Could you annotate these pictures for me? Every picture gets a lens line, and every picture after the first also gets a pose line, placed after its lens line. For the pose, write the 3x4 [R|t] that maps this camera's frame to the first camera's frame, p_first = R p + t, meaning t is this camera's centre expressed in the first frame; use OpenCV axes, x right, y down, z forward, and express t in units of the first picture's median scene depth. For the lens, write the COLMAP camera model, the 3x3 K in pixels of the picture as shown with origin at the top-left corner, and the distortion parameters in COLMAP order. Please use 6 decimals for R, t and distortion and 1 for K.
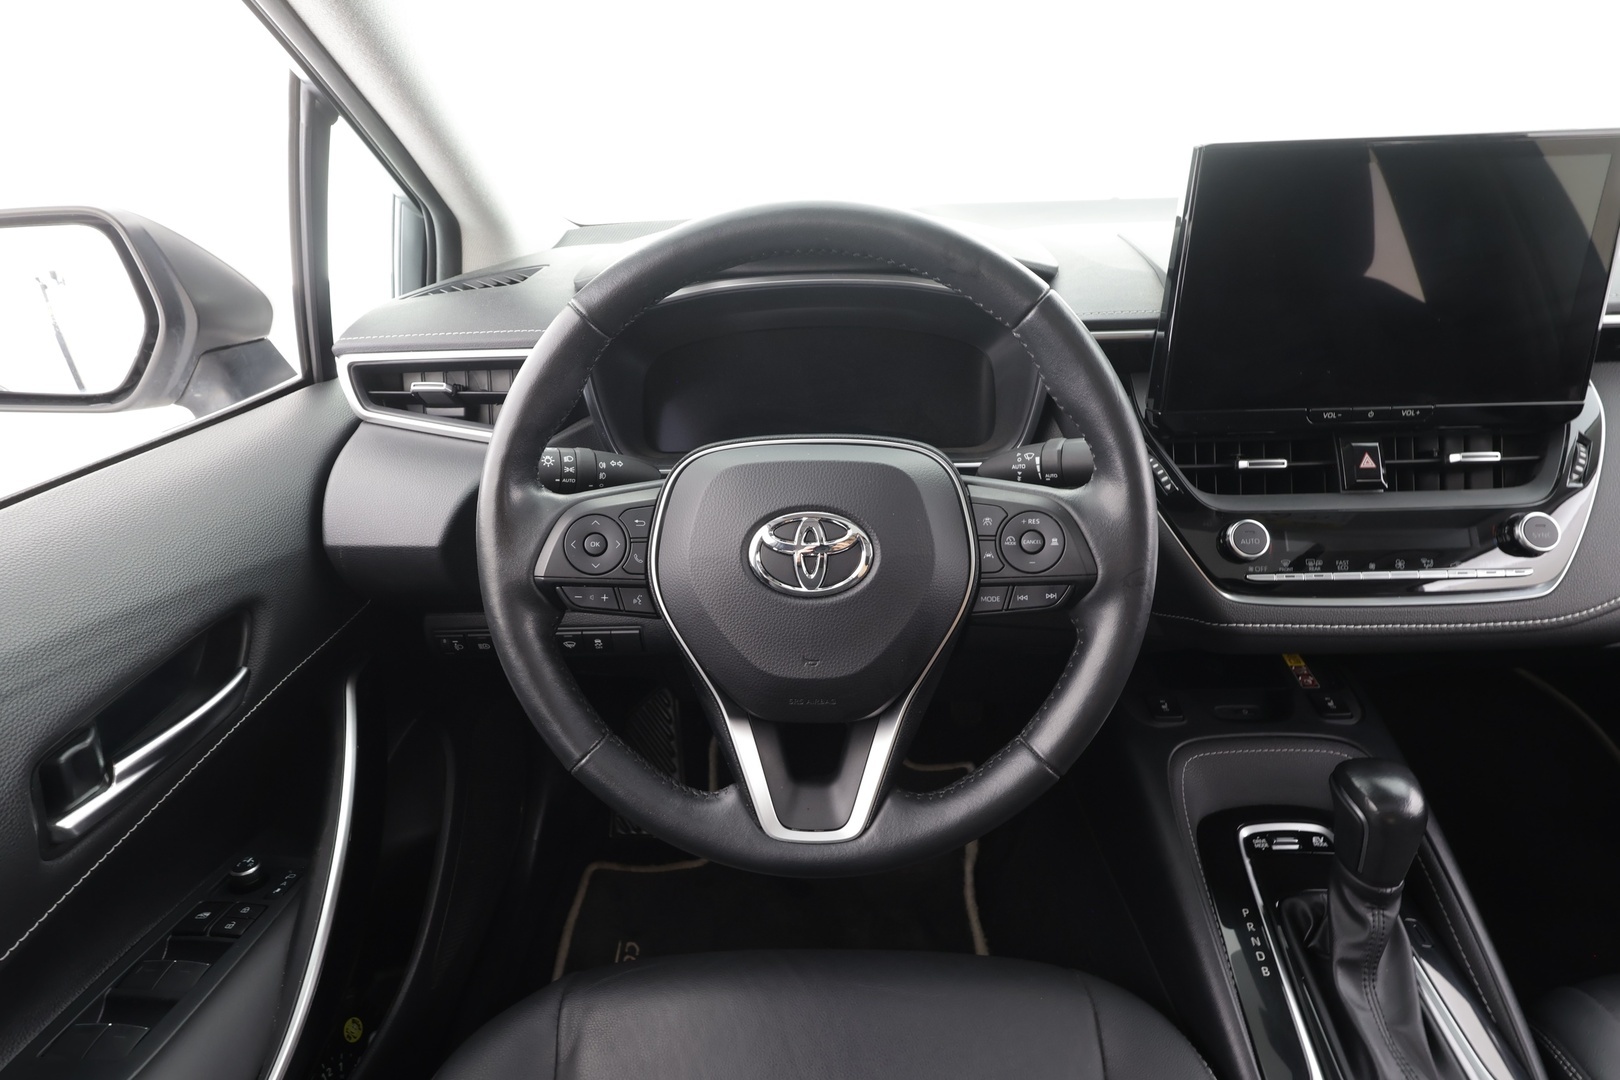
lens RADIAL K [[884.6, 0, 798.5], [0, 884.6, 543.0], [0, 0, 1]] dist [0.001609, 0.001775]
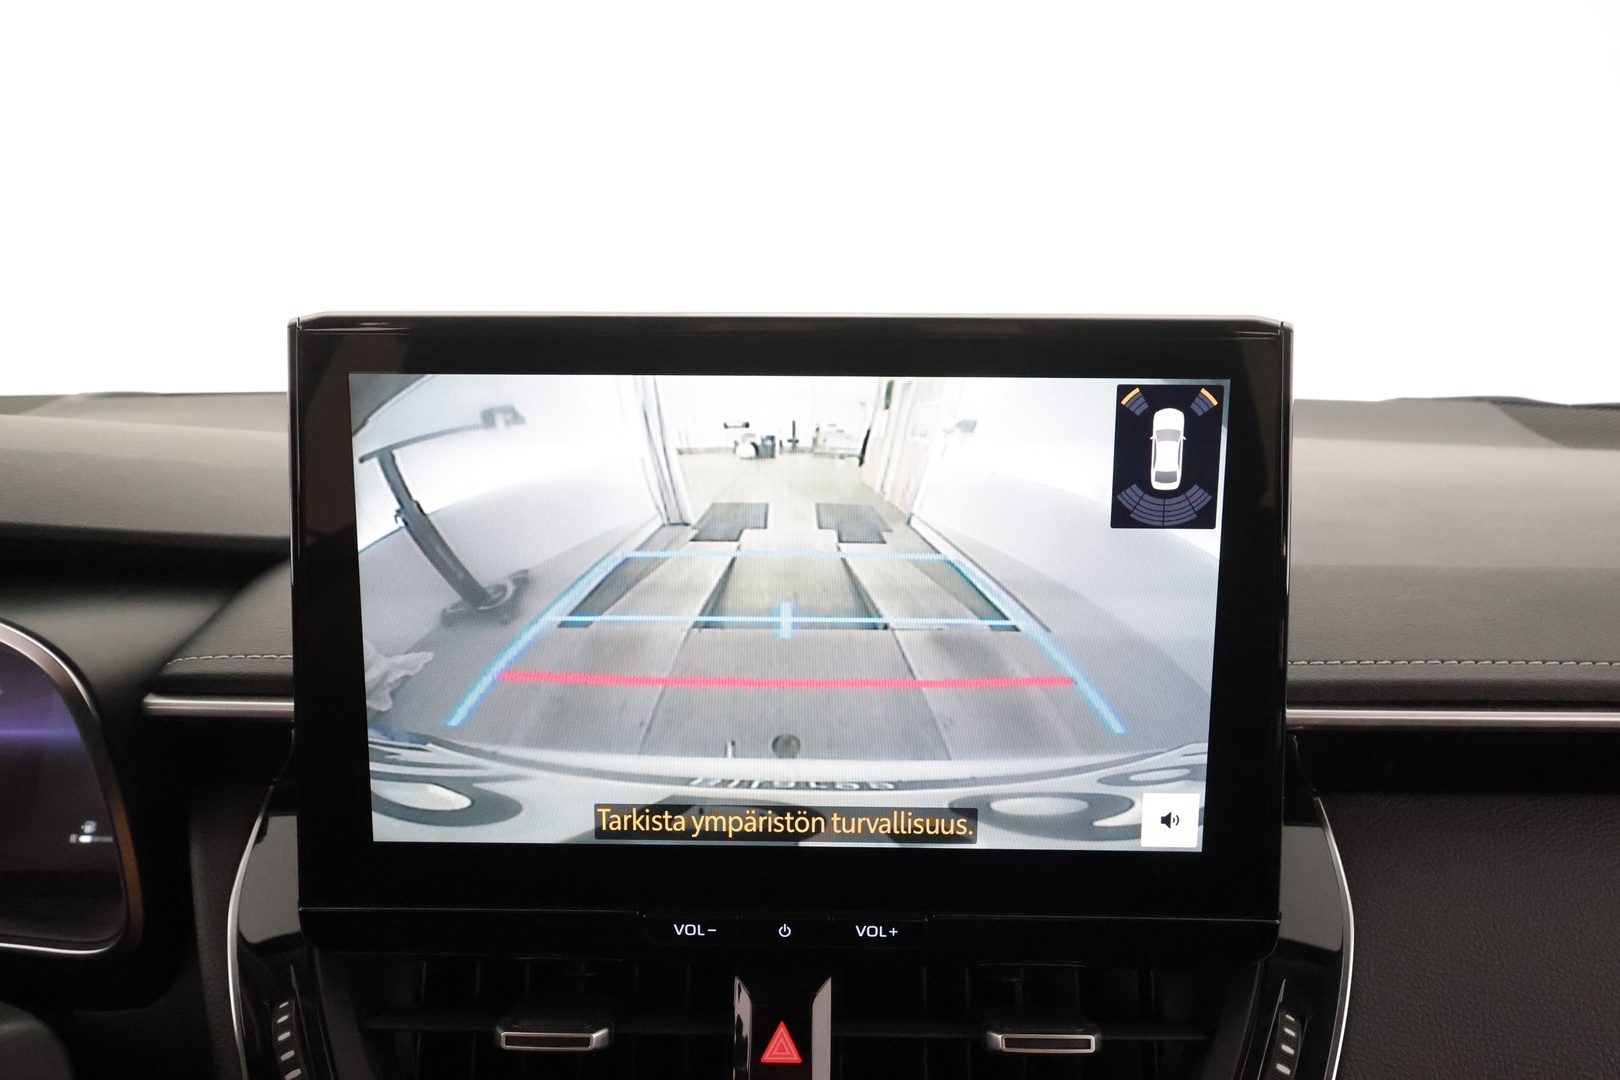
lens RADIAL K [[1095.3, 0, 800.9], [0, 1095.3, 543.7], [0, 0, 1]] dist [-0.002671, 0.001726]
pose [[0.999265, 0.036913, 0.010354, 0.662528], [-0.033930, 0.977237, -0.209420, -0.223582], [-0.017849, 0.208914, 0.977771, 0.465443]]
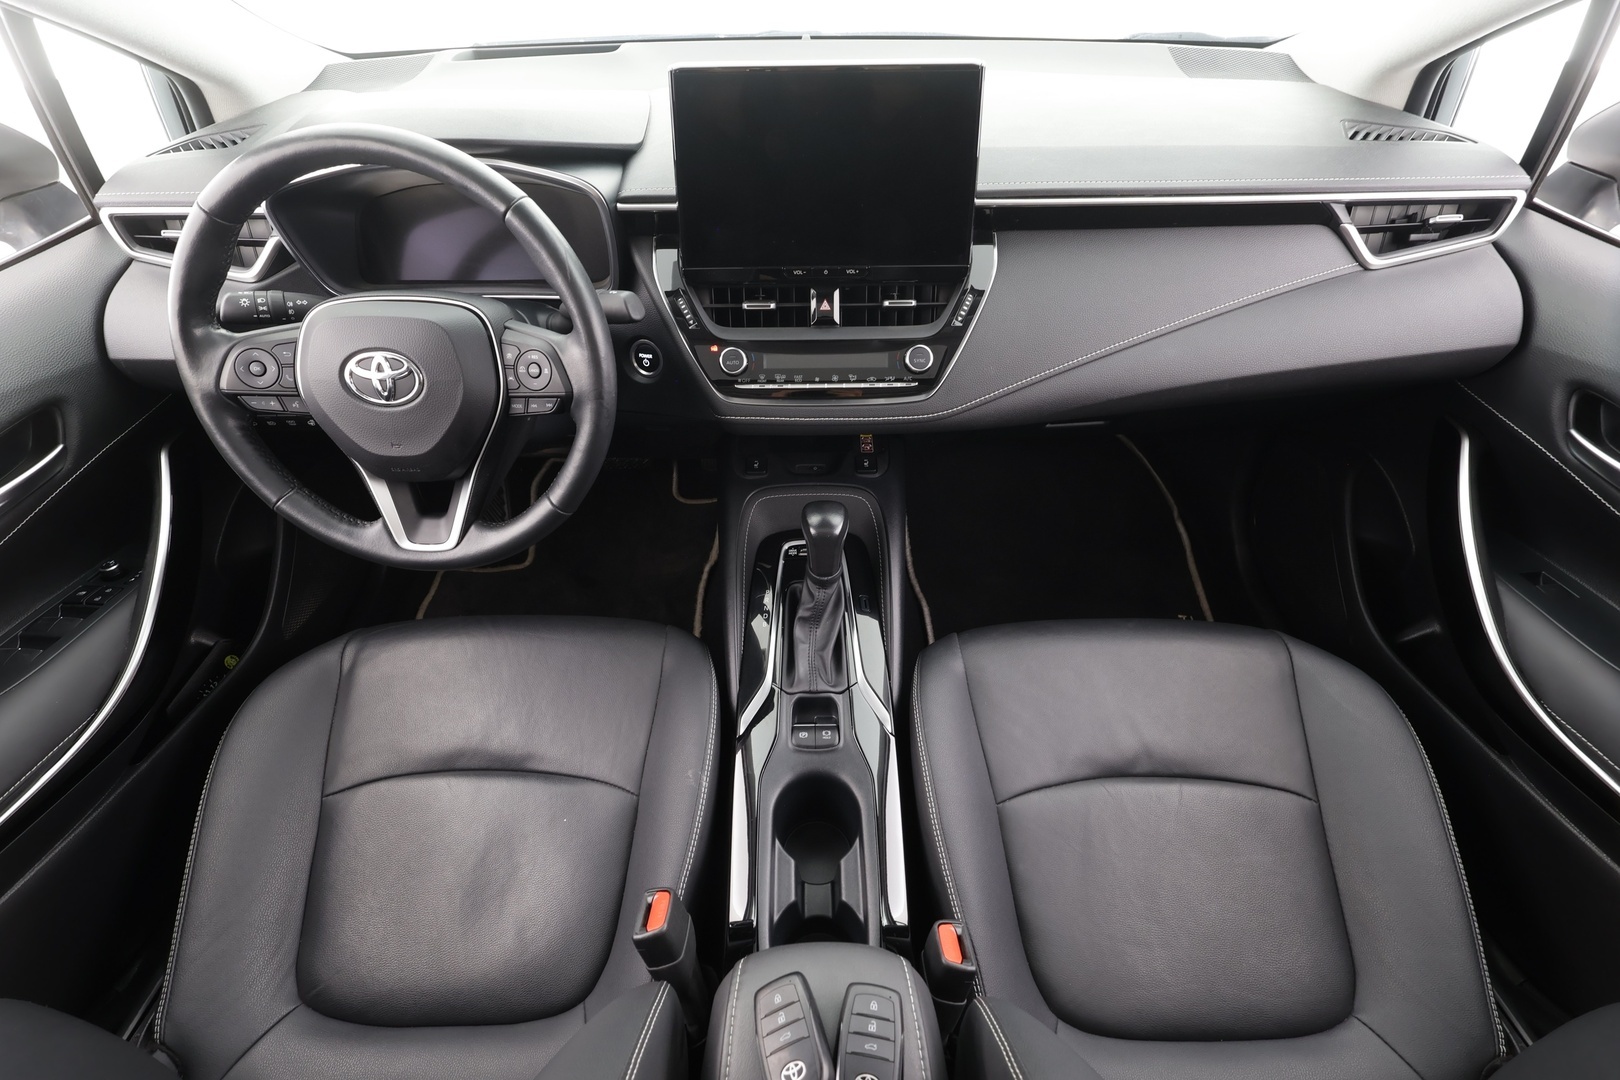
lens RADIAL K [[768.2, 0, 802.1], [0, 768.2, 547.9], [0, 0, 1]] dist [-0.002467, 0.002320]
pose [[0.999416, 0.000348, 0.034158, 0.582733], [-0.011032, 0.949650, 0.313119, -0.113413], [-0.032329, -0.313313, 0.949099, -0.349001]]
